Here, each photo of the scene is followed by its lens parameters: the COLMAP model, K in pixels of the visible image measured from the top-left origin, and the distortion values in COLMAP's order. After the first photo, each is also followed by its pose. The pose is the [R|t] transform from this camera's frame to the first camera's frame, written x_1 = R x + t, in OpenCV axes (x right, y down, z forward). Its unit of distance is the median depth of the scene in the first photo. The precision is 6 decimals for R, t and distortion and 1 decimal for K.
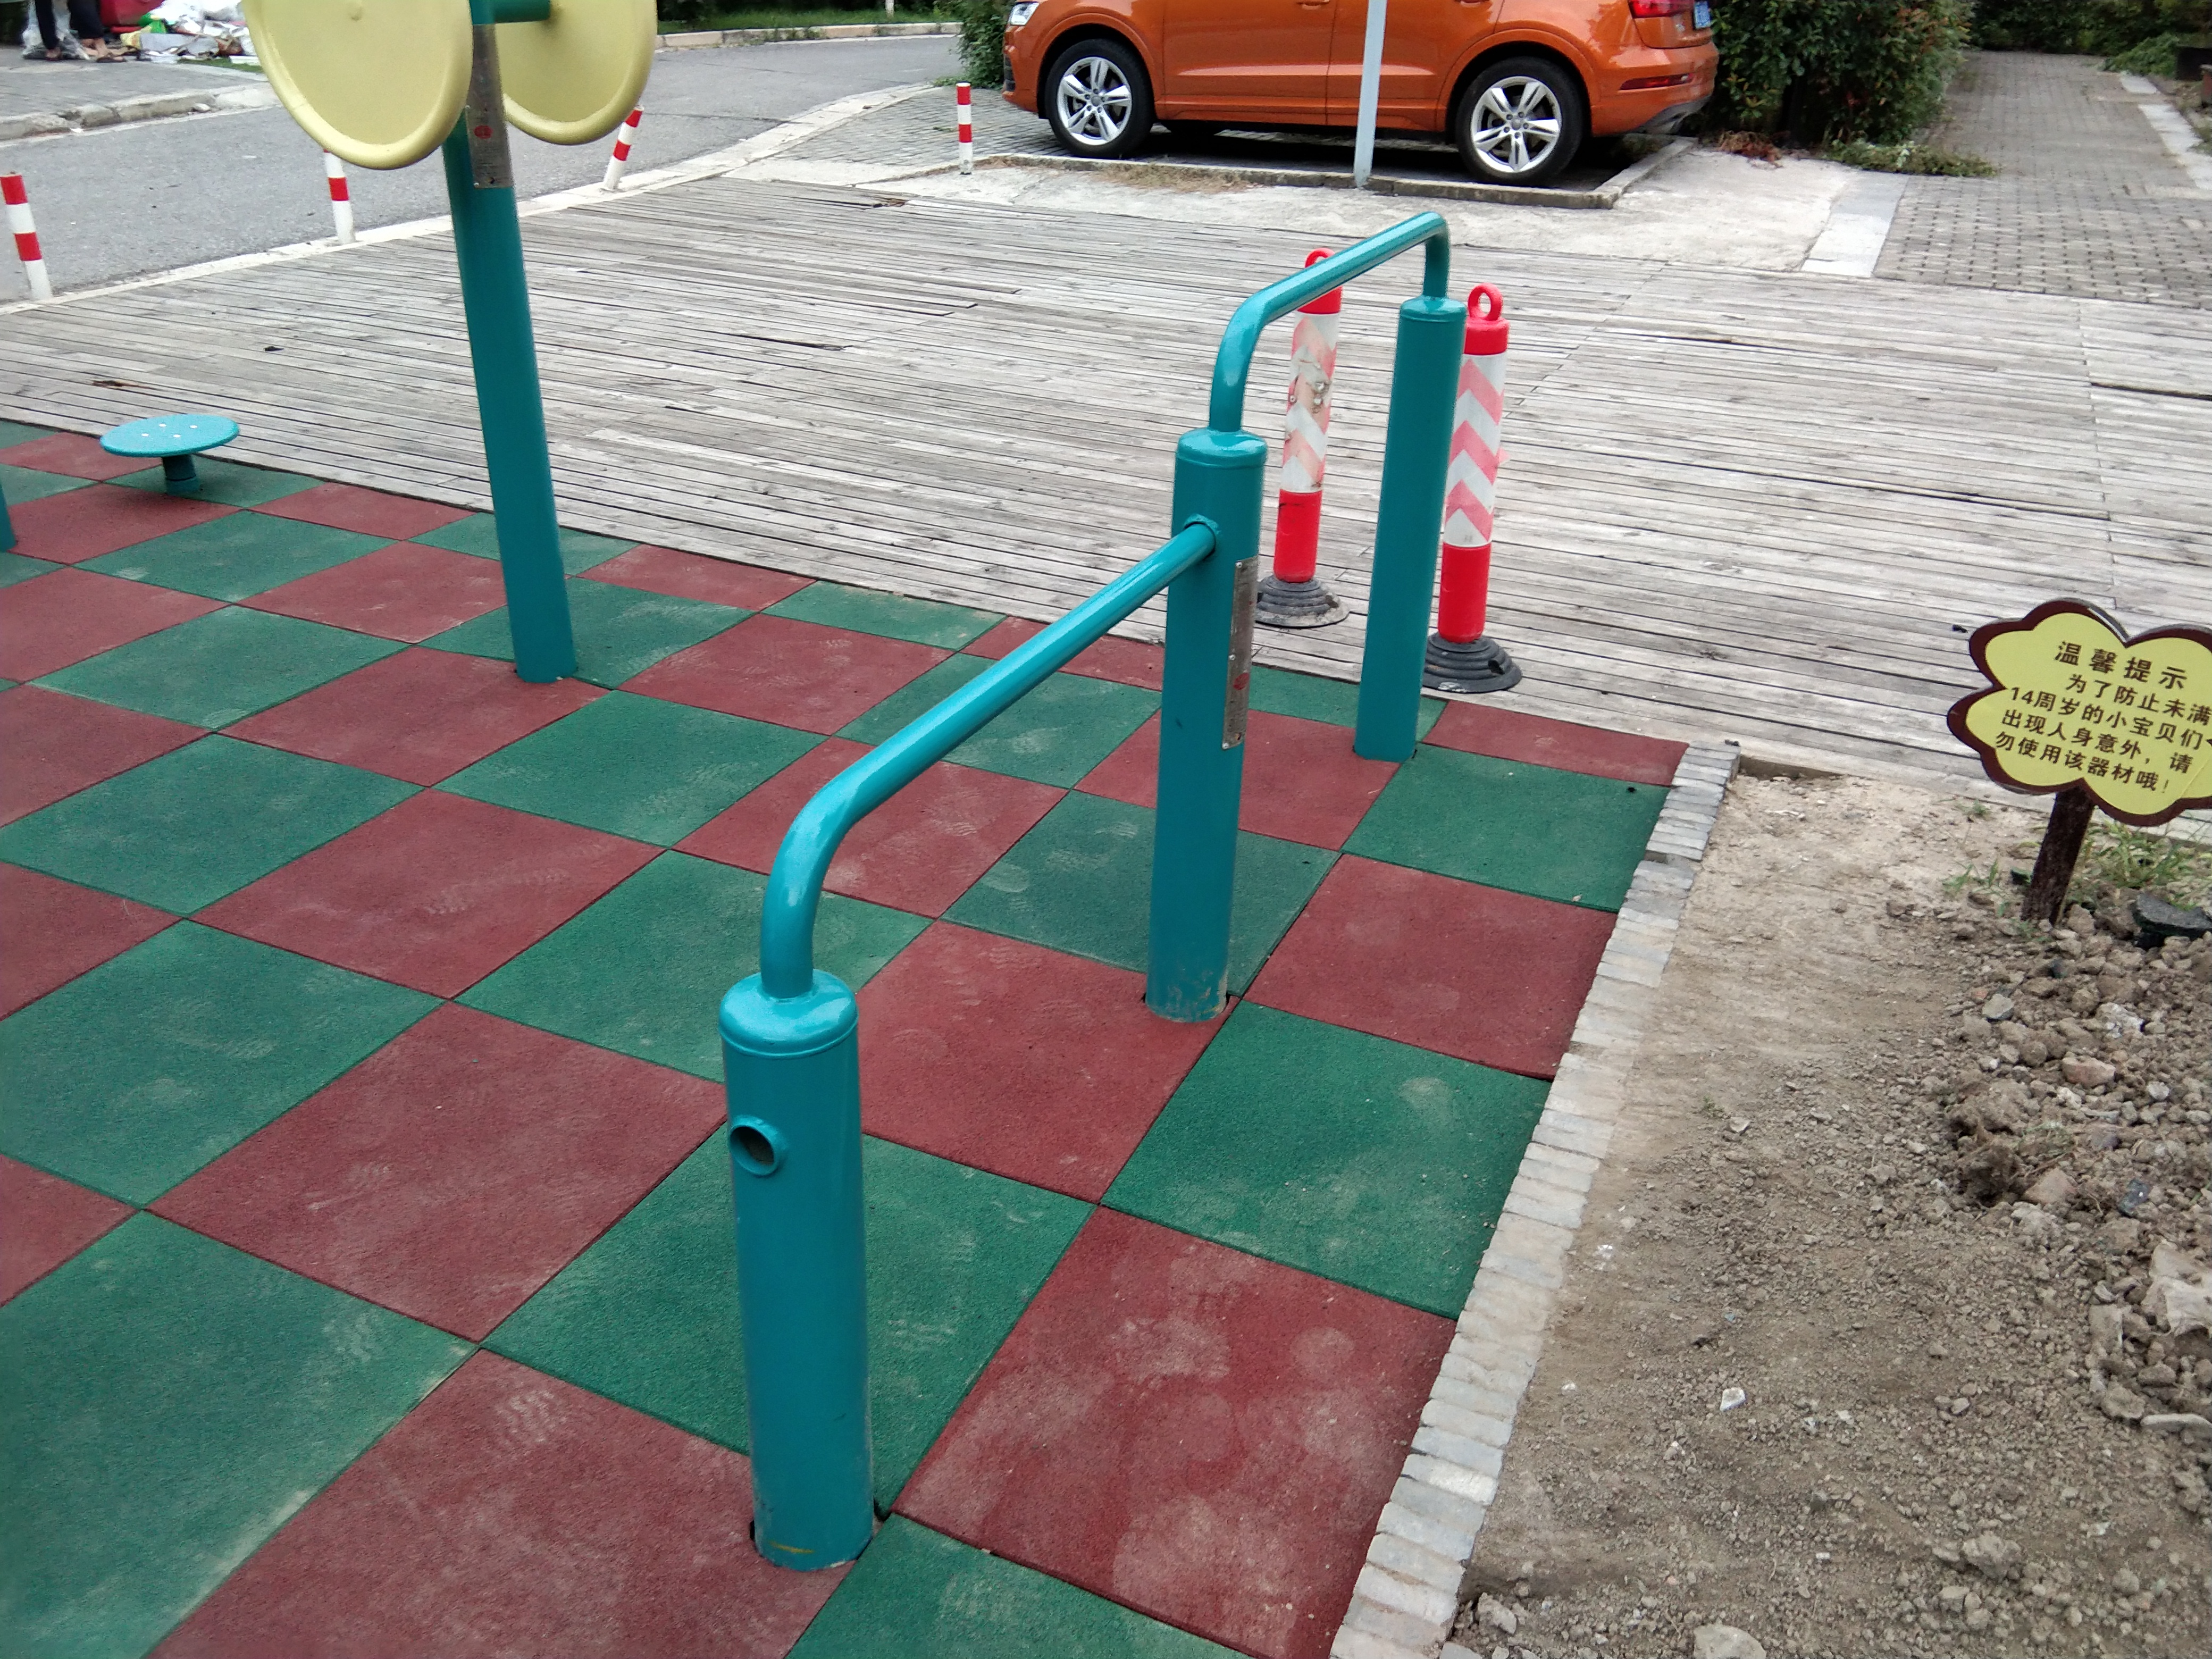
lens RADIAL K [[1747.2, 0, 1097.4], [0, 1747.2, 816.1], [0, 0, 1]] dist [0.137137, -0.229140]
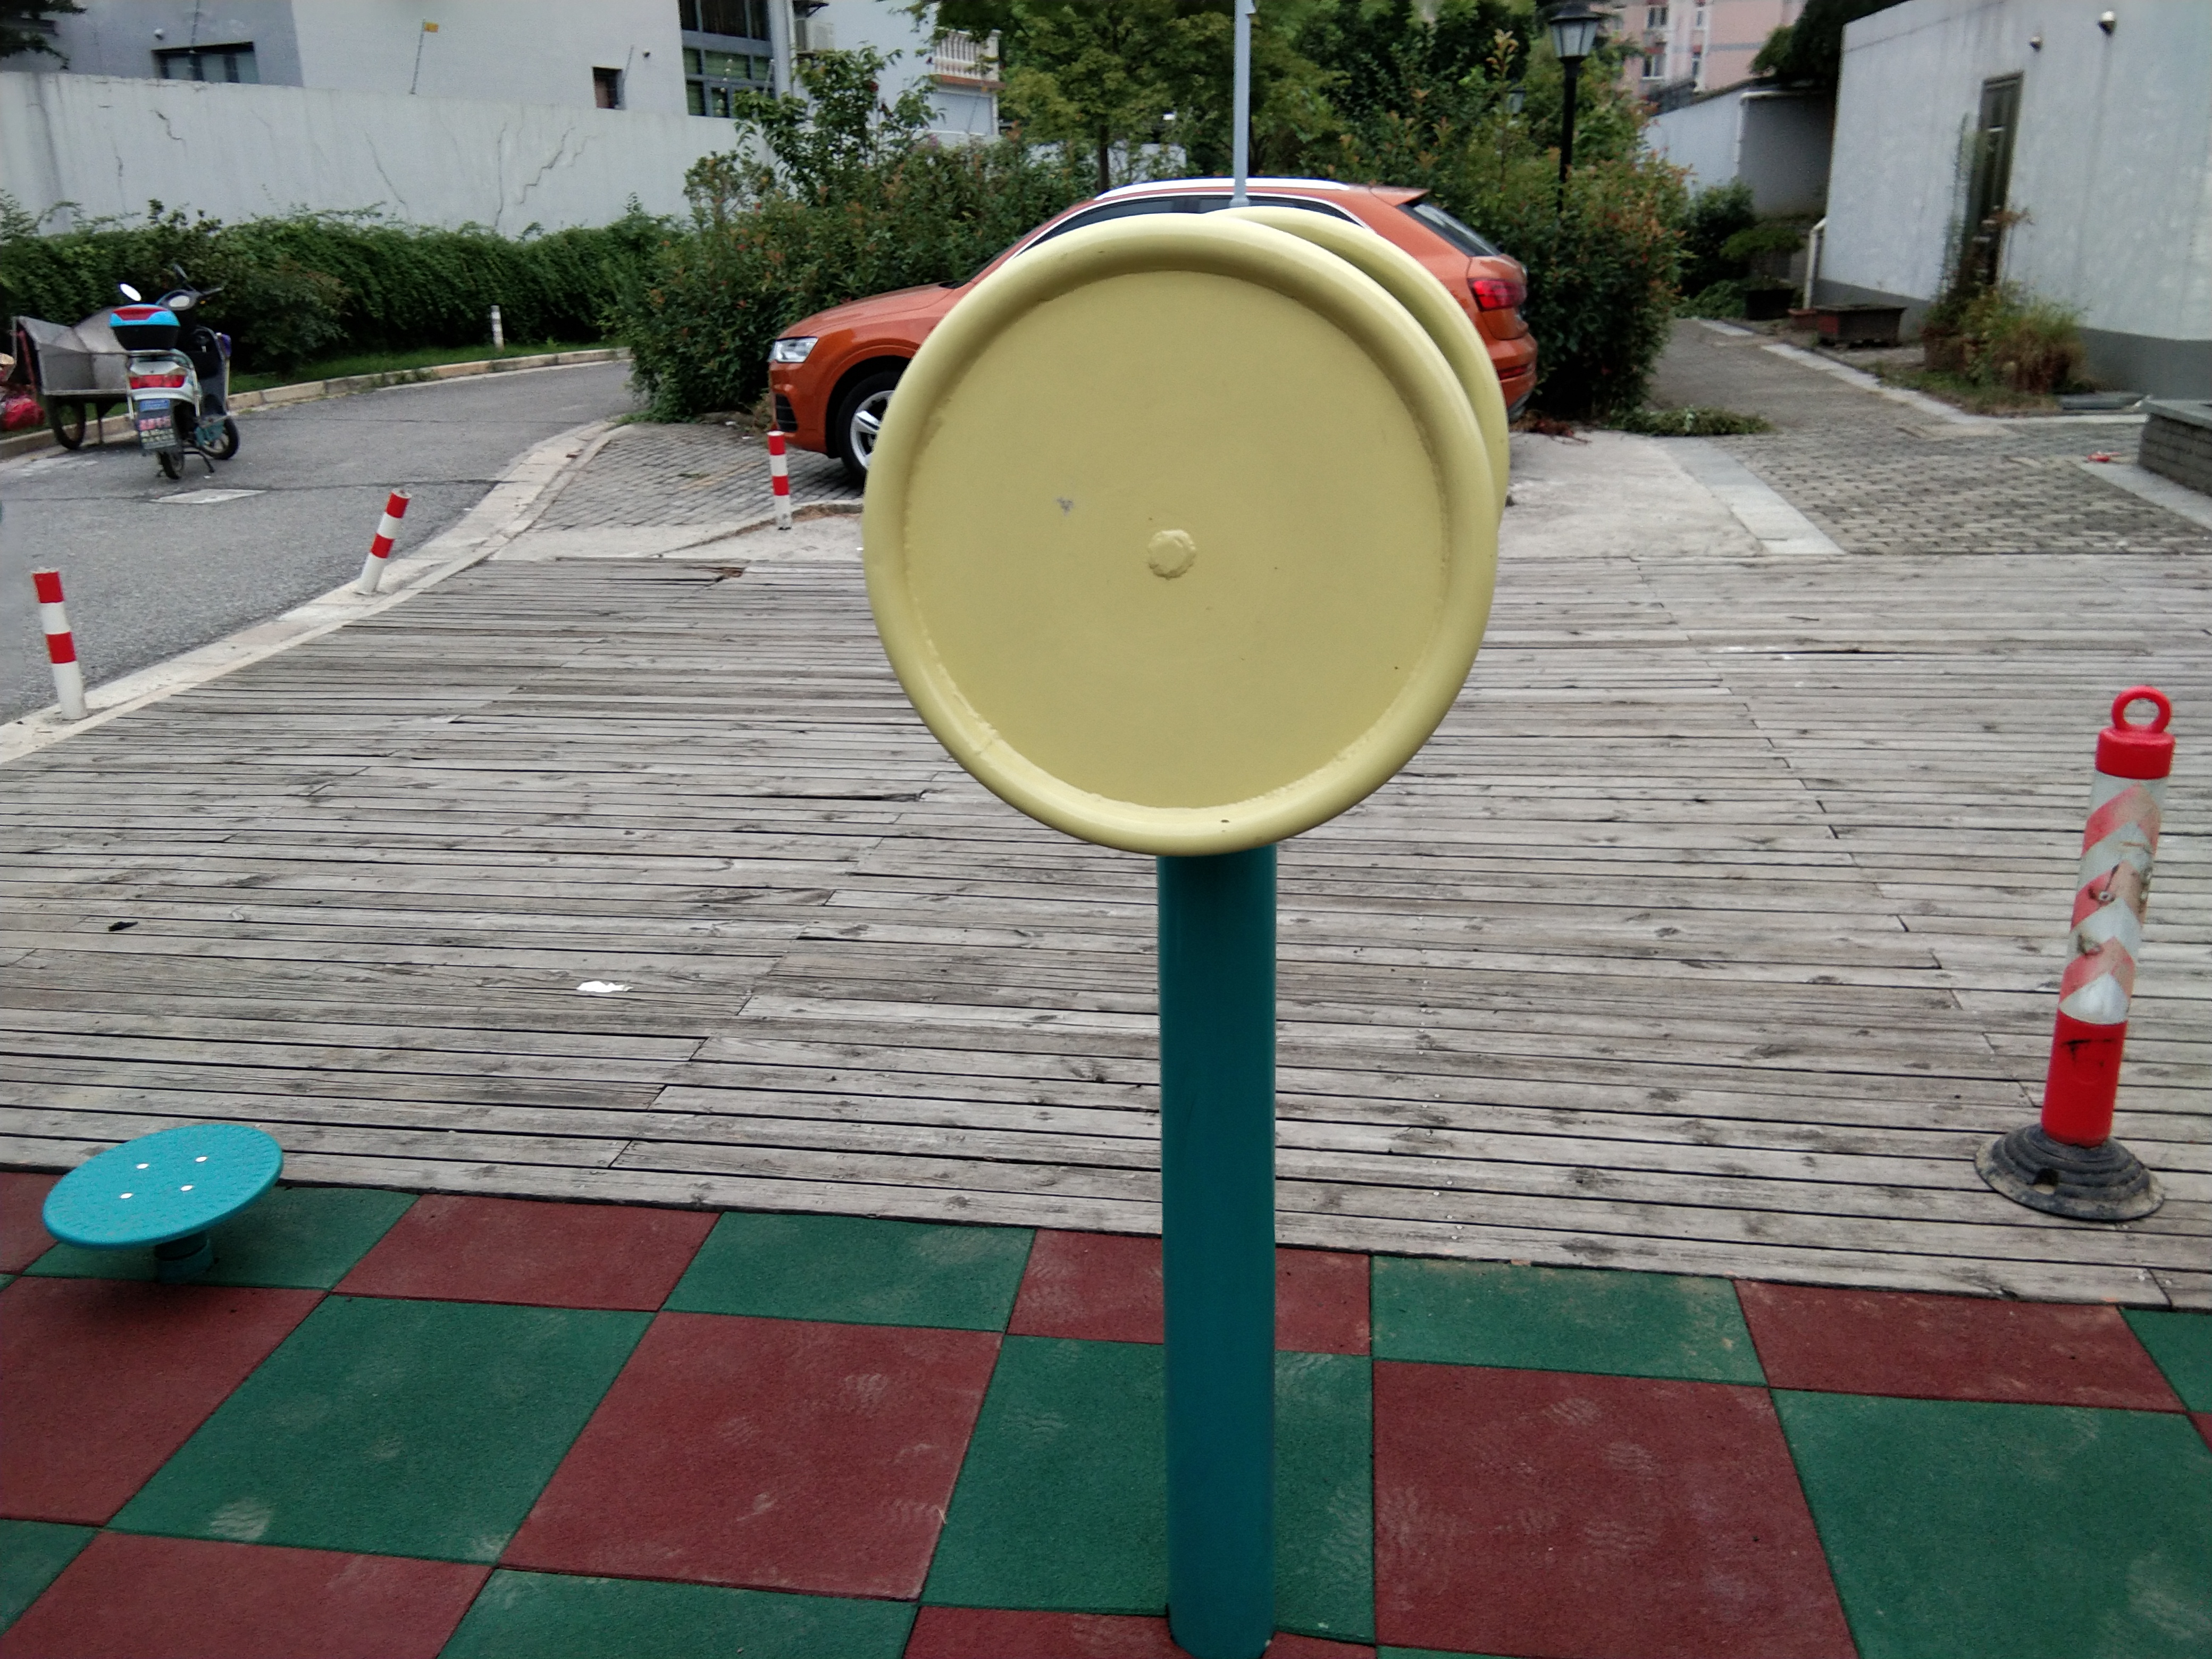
lens RADIAL K [[1747.2, 0, 1097.4], [0, 1747.2, 816.1], [0, 0, 1]] dist [0.137137, -0.229140]
pose [[0.960028, -0.136318, 0.244467, -0.298894], [0.169993, 0.977825, -0.122317, -0.175910], [-0.222371, 0.158985, 0.961912, 0.298493]]
